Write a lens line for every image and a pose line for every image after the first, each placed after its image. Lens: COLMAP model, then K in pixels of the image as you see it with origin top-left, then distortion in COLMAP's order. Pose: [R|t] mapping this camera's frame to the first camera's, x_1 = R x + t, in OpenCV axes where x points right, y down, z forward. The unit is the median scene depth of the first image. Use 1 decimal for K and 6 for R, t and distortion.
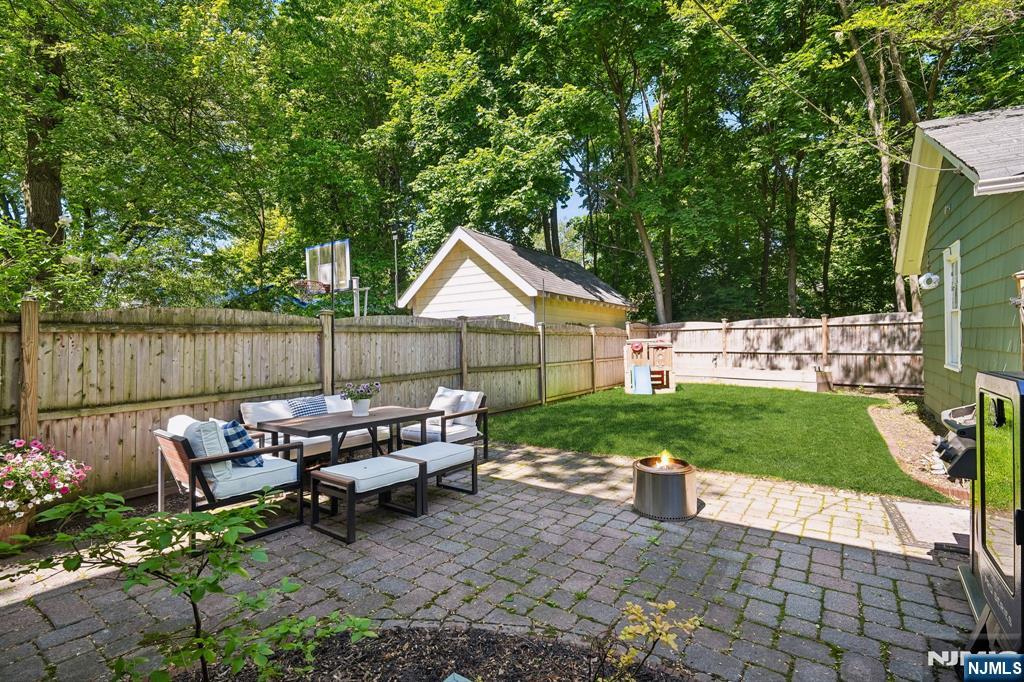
lens RADIAL K [[477.0, 0, 507.6], [0, 477.0, 339.9], [0, 0, 1]] dist [-0.003865, -0.001201]
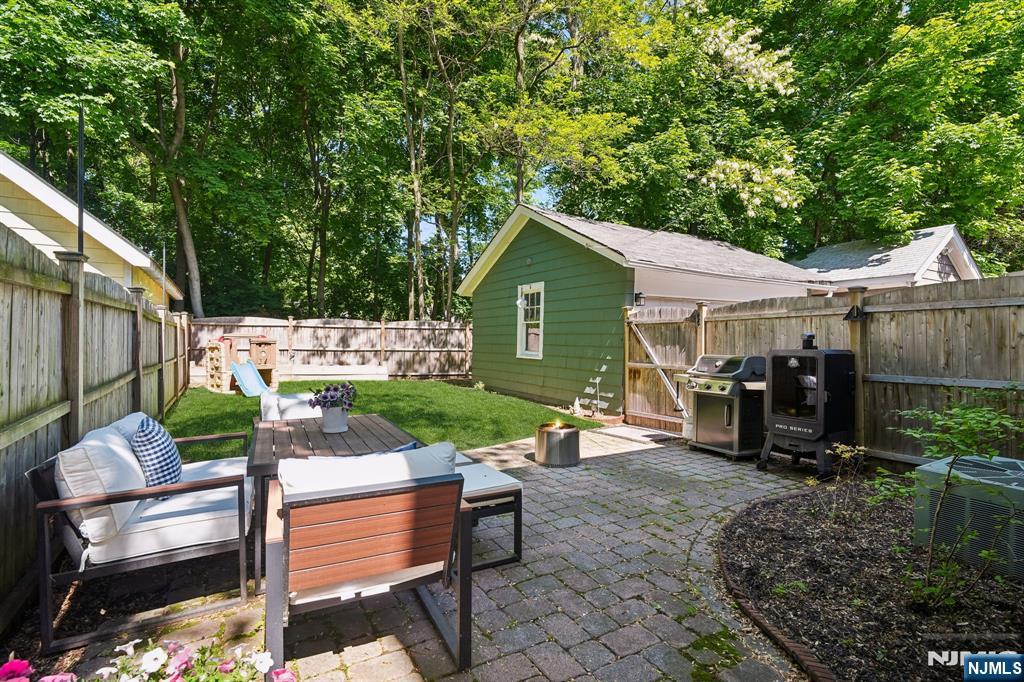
lens RADIAL K [[477.0, 0, 521.5], [0, 477.0, 344.3], [0, 0, 1]] dist [-0.003865, -0.001201]
pose [[0.412334, 0.015361, 0.910903, -0.331380], [-0.020705, 0.999758, -0.007487, 0.014967], [-0.910797, -0.015773, 0.412552, 0.195322]]
